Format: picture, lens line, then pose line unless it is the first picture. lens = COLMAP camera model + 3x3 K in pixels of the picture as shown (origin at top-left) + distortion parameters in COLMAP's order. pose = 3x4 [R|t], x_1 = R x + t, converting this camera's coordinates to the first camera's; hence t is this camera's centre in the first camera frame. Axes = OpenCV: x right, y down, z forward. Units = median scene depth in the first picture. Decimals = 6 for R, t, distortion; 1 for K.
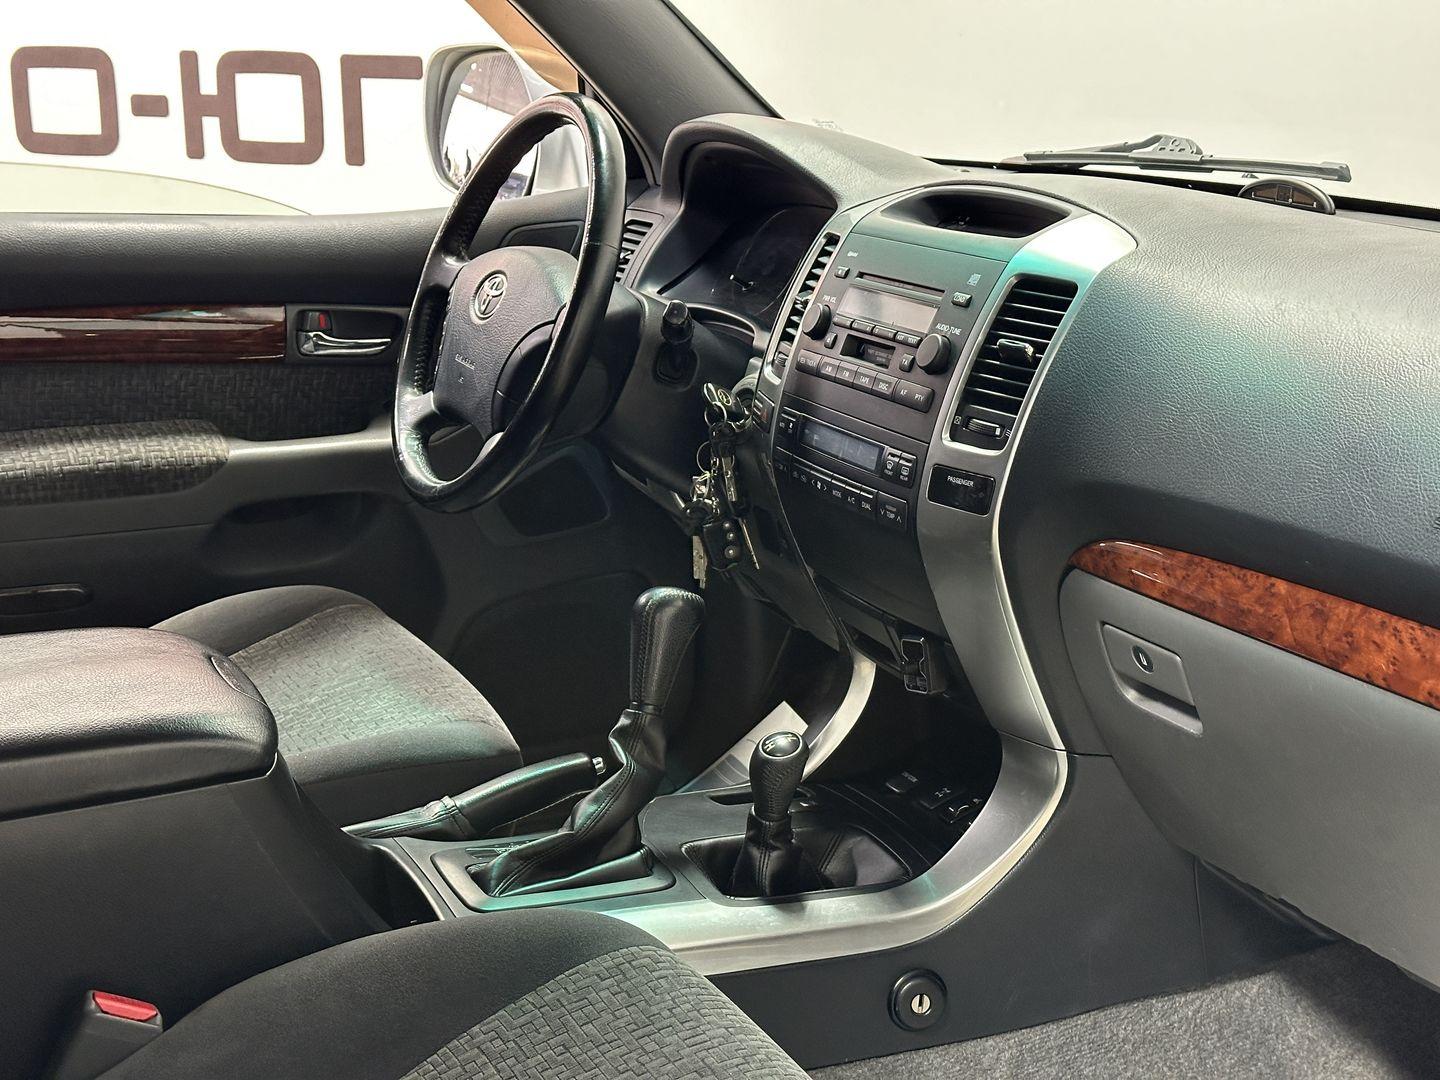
lens RADIAL K [[2142.9, 0, 720.0], [0, 2142.9, 540.0], [0, 0, 1]] dist [0.119314, -0.069205]
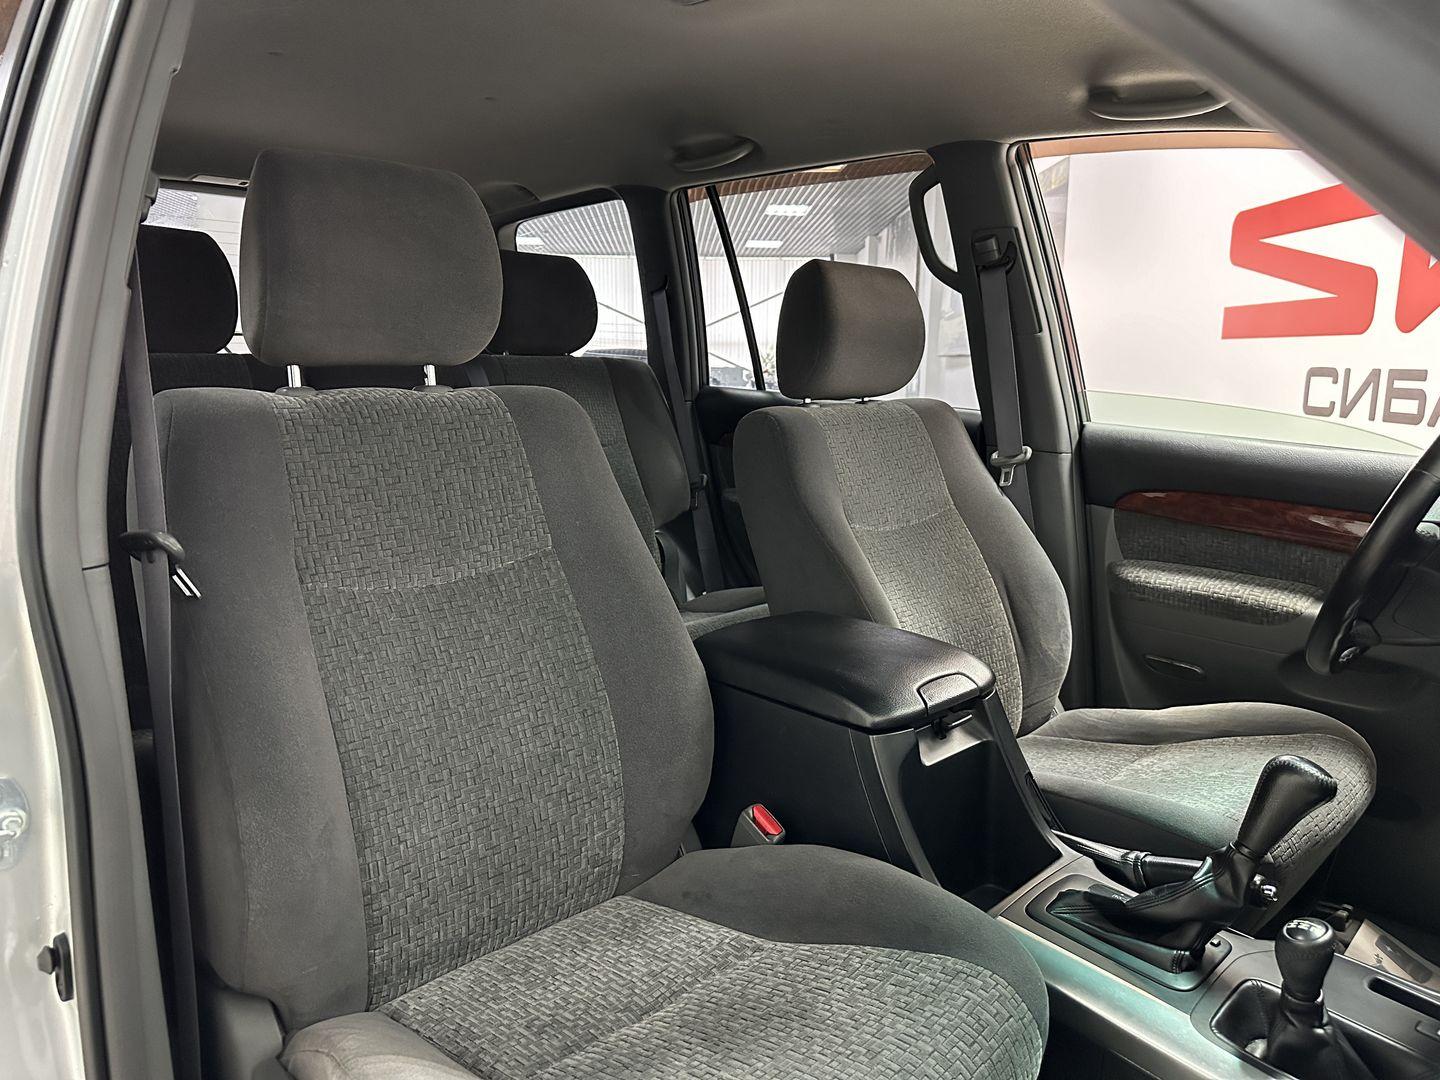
lens RADIAL K [[1018.7, 0, 720.0], [0, 1018.7, 540.0], [0, 0, 1]] dist [0.001450, 0.001000]
pose [[0.235954, 0.156229, -0.959124, 0.329459], [-0.246338, 0.964370, 0.096482, -0.055388], [0.940023, 0.213503, 0.266032, 0.452410]]
